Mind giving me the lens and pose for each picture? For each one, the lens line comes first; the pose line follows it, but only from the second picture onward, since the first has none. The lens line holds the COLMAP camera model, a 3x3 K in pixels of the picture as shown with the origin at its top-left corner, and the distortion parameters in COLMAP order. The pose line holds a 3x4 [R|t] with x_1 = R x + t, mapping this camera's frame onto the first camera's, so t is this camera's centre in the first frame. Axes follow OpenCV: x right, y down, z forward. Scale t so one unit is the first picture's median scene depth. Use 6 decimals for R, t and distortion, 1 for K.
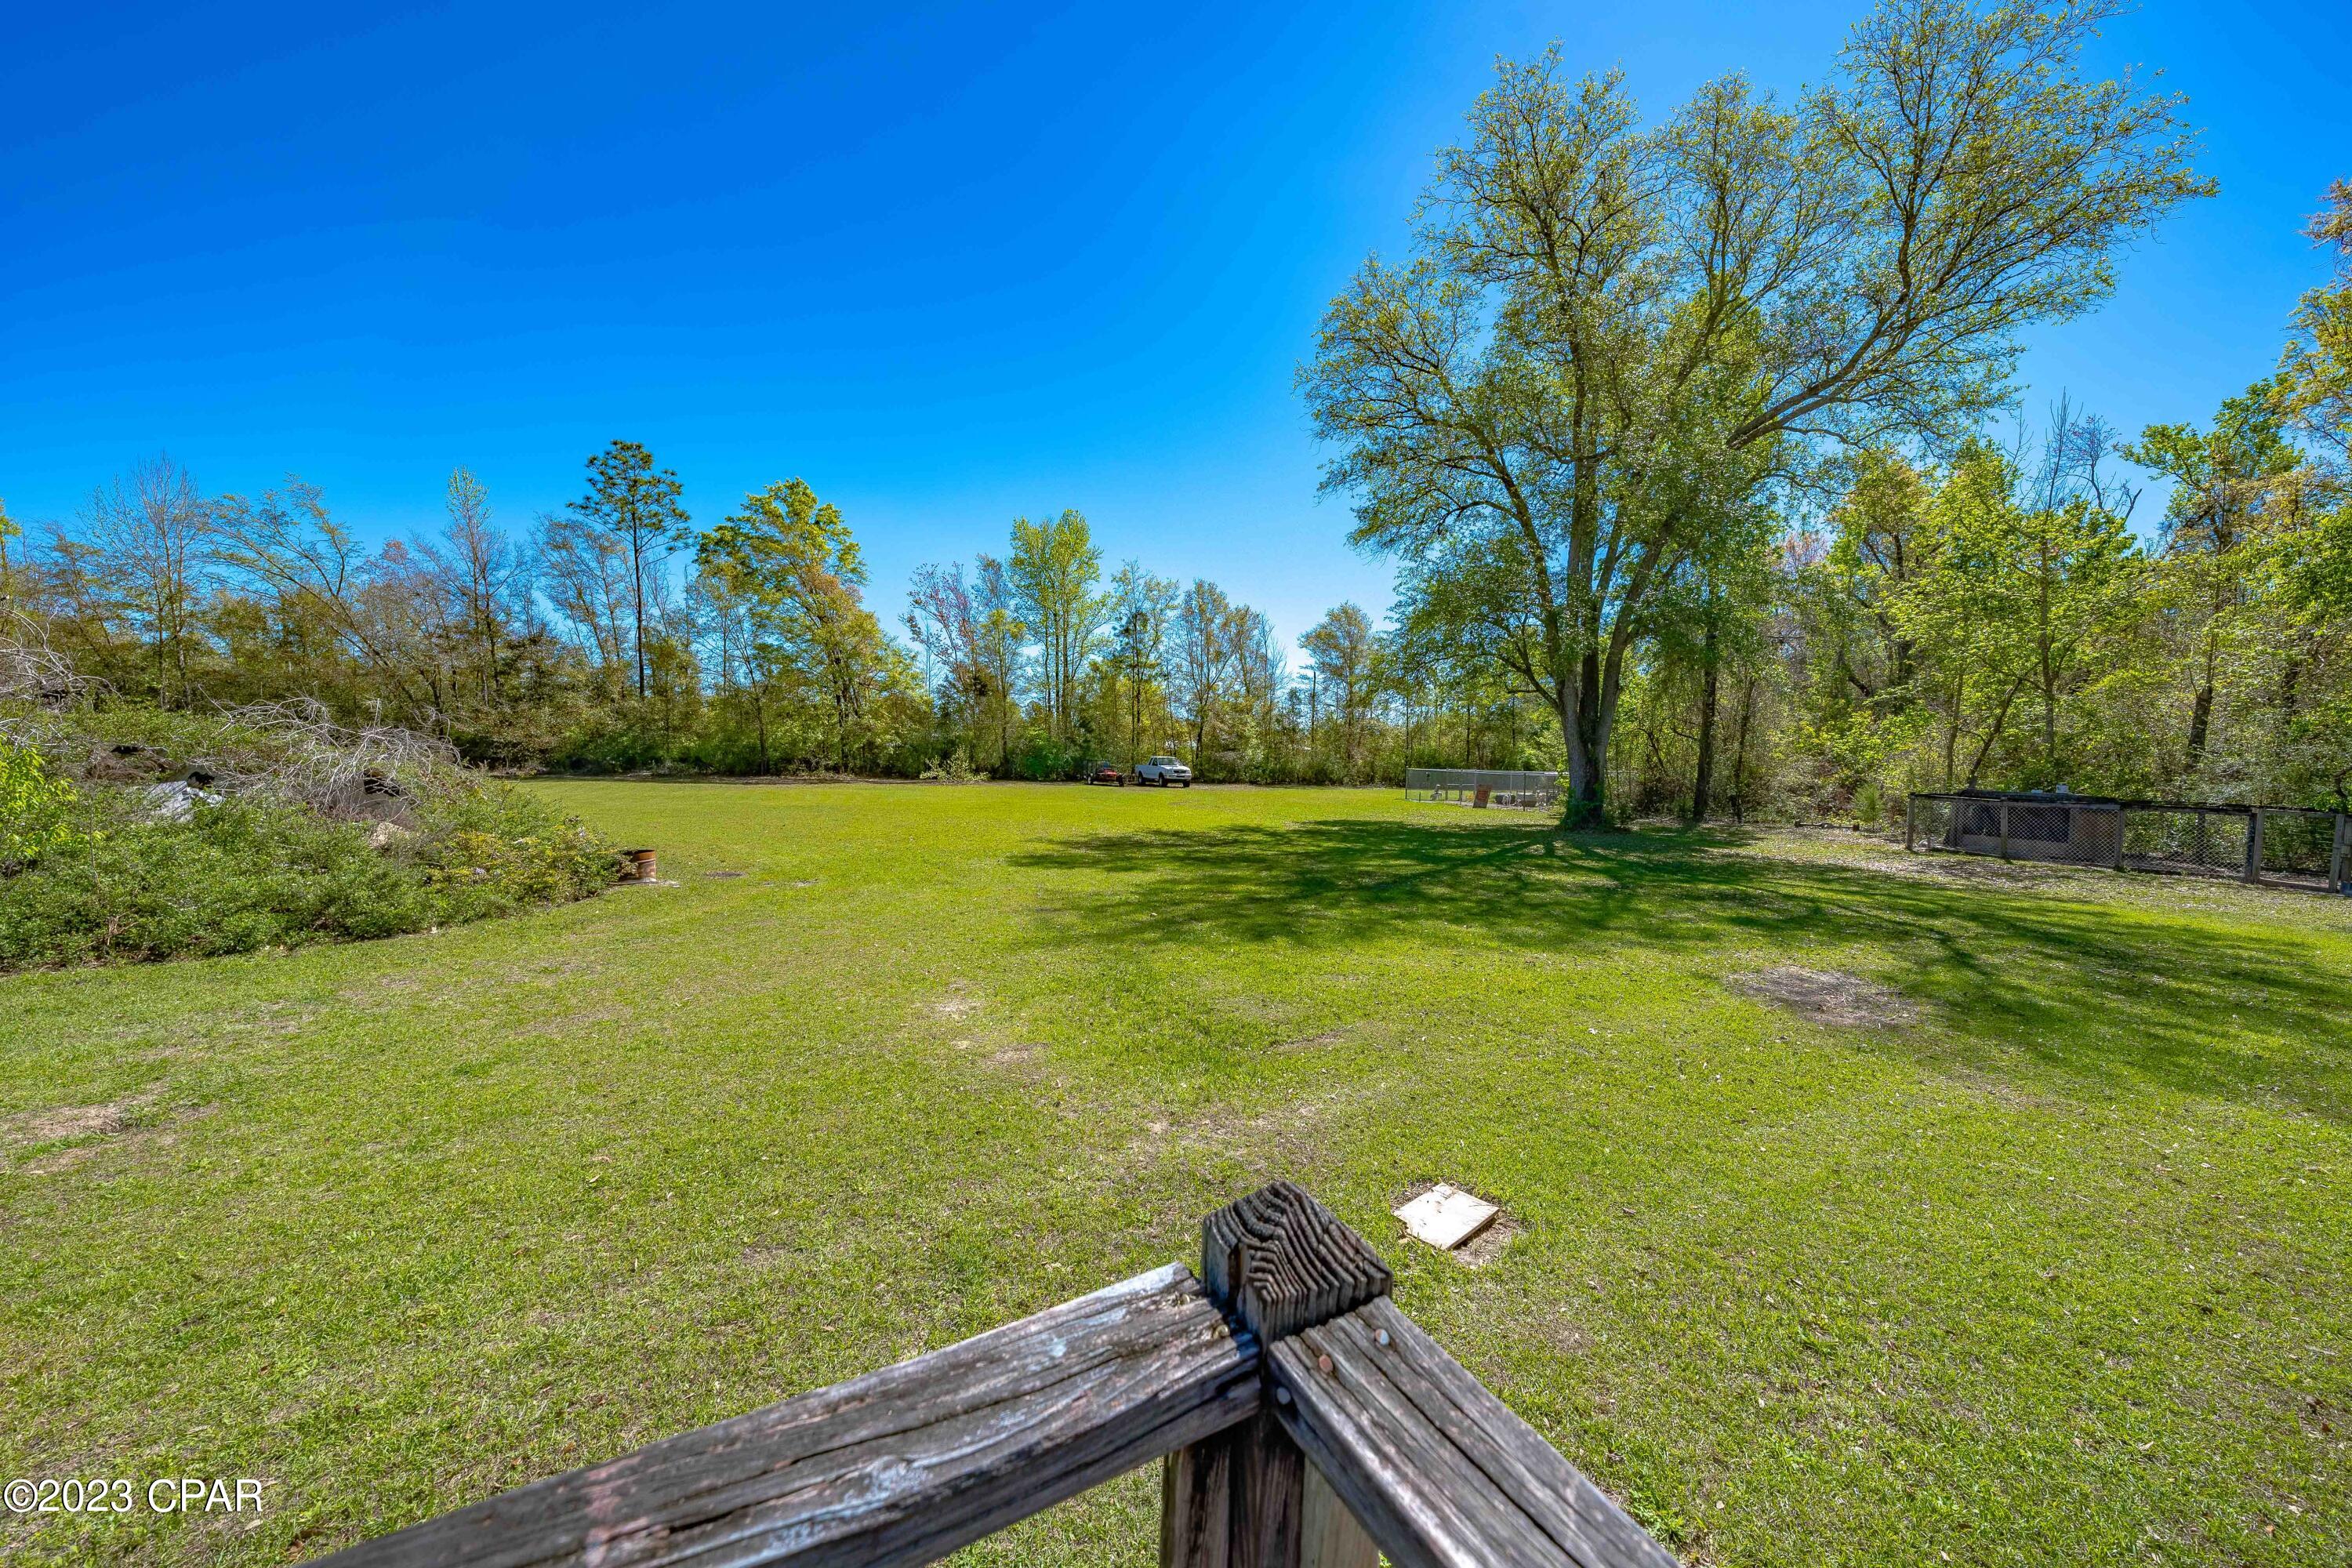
lens RADIAL K [[816.6, 0, 1176.0], [0, 816.6, 784.0], [0, 0, 1]] dist [0.000441, 0.000118]
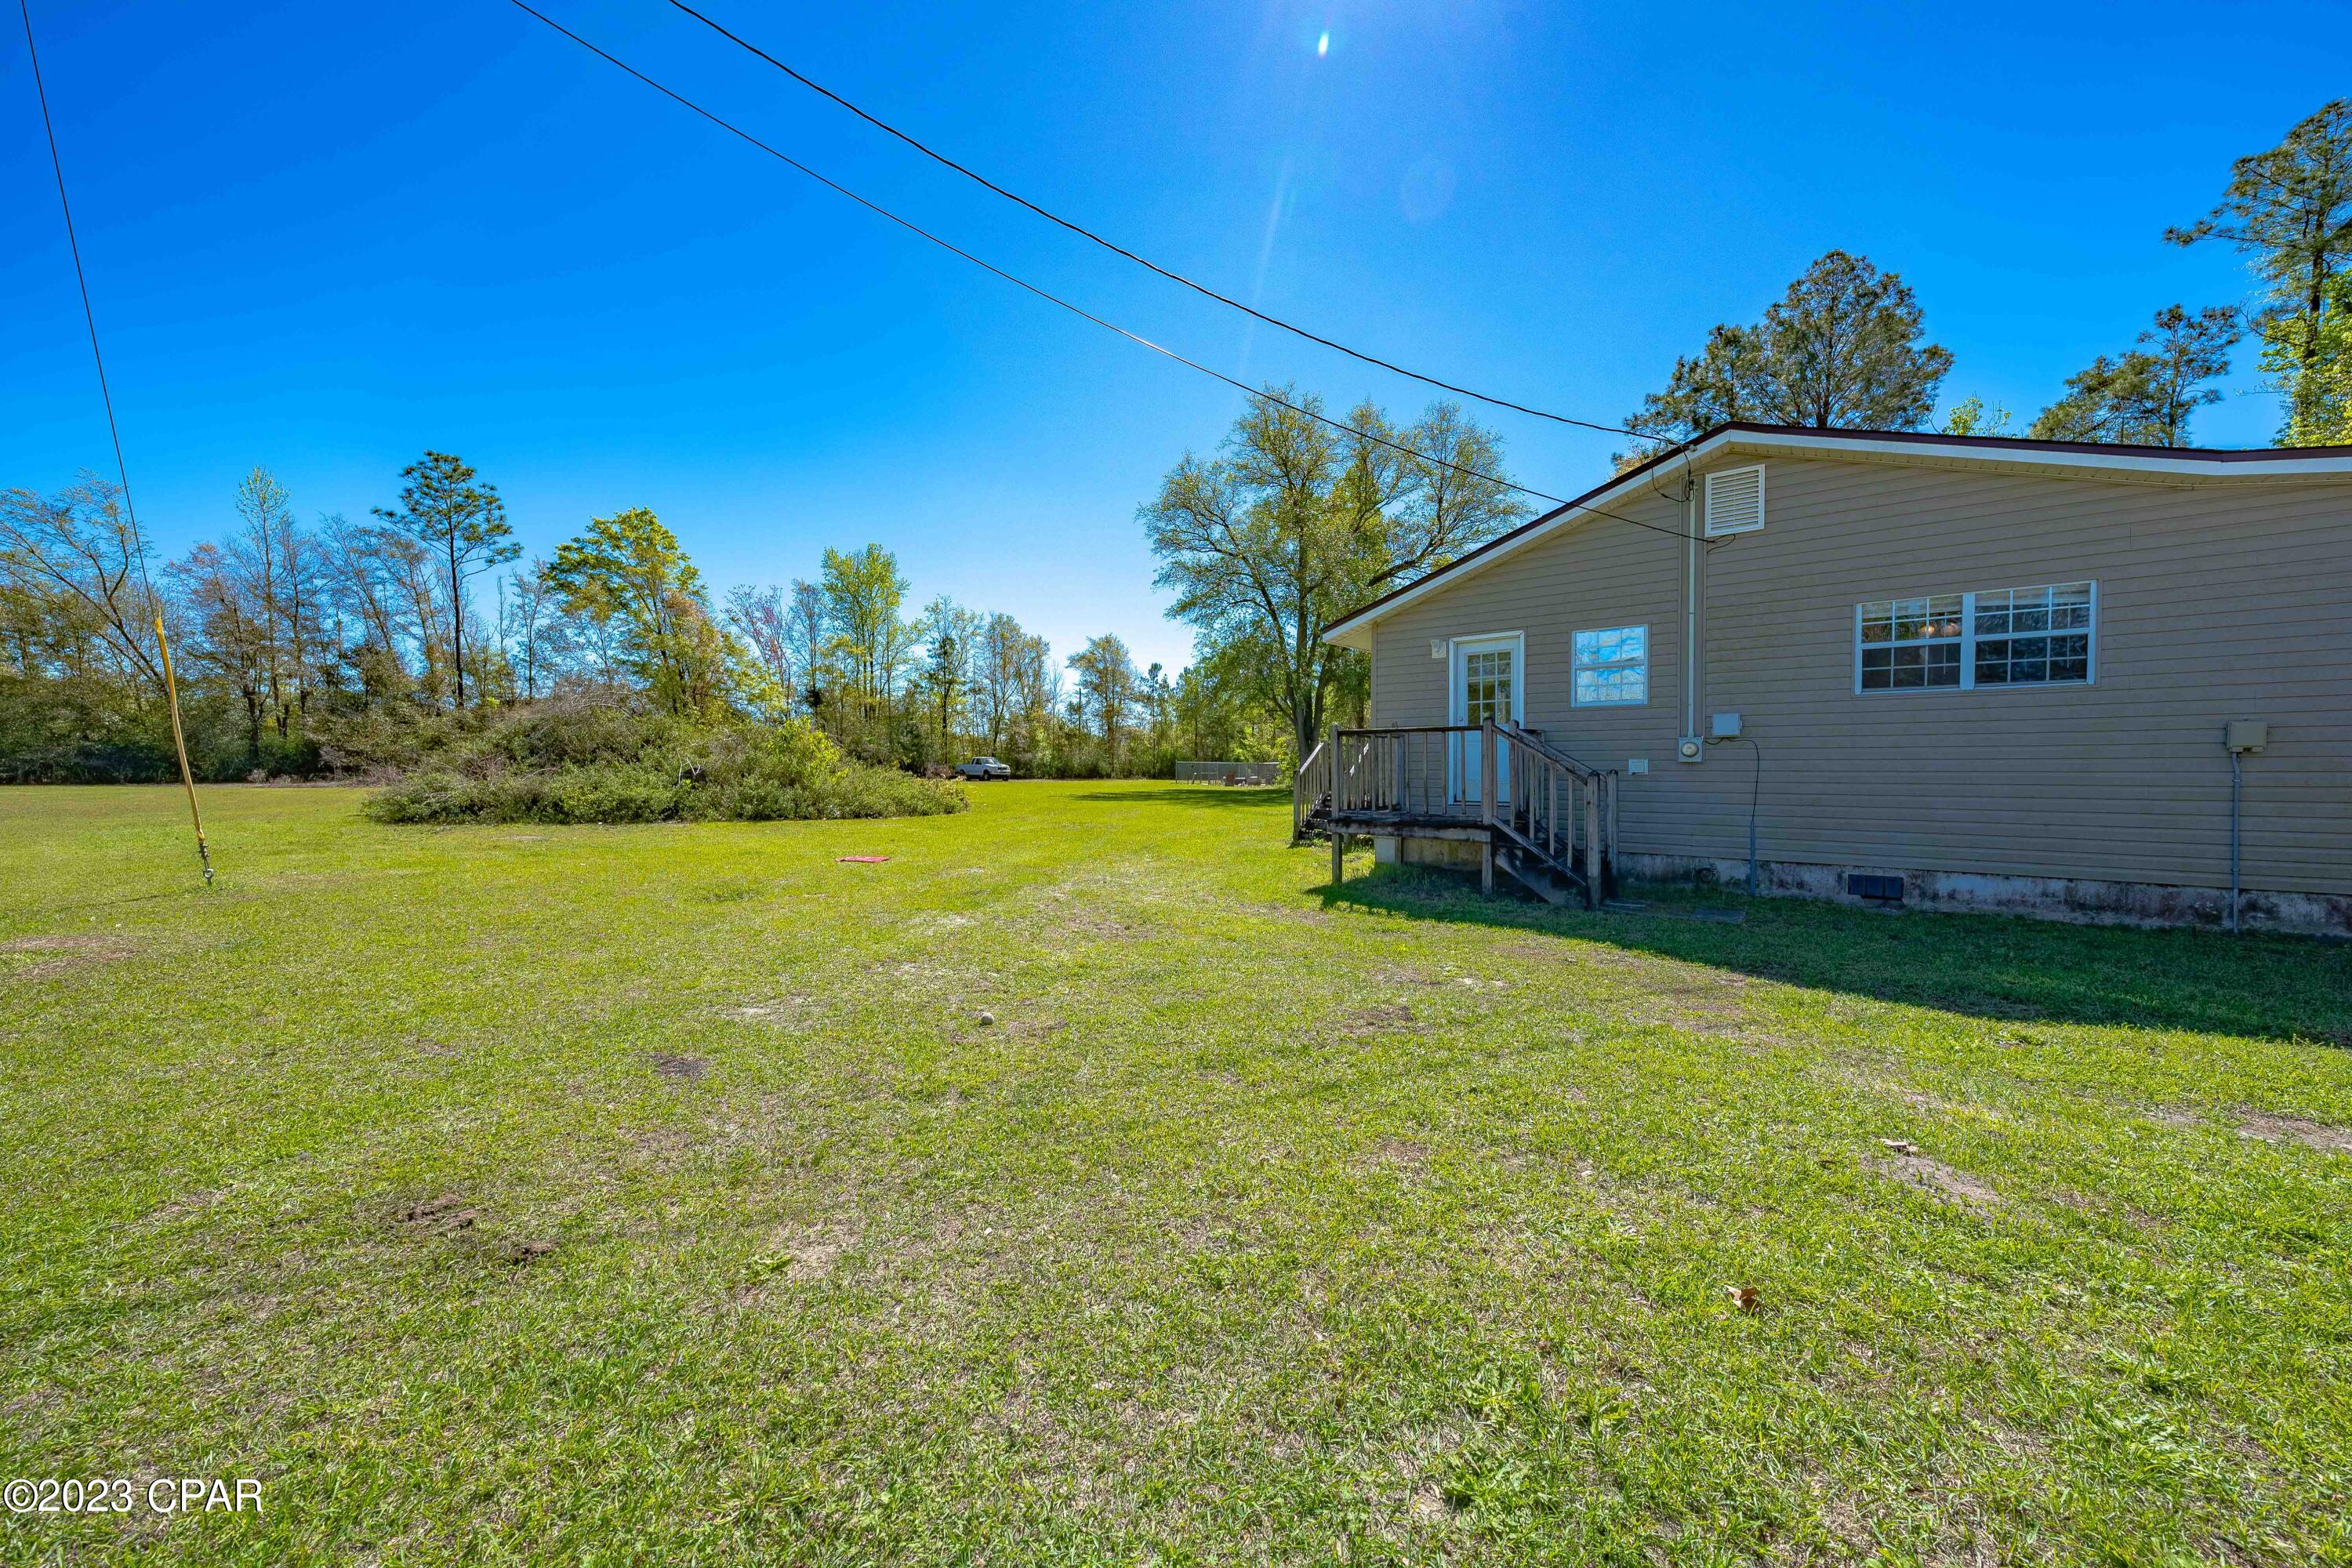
lens RADIAL K [[816.6, 0, 1176.0], [0, 816.6, 784.0], [0, 0, 1]] dist [0.000441, 0.000118]
pose [[0.931146, -0.025566, 0.363749, -0.176547], [0.027707, 0.999616, -0.000671, 0.014253], [-0.363592, 0.010703, 0.931497, -0.233729]]
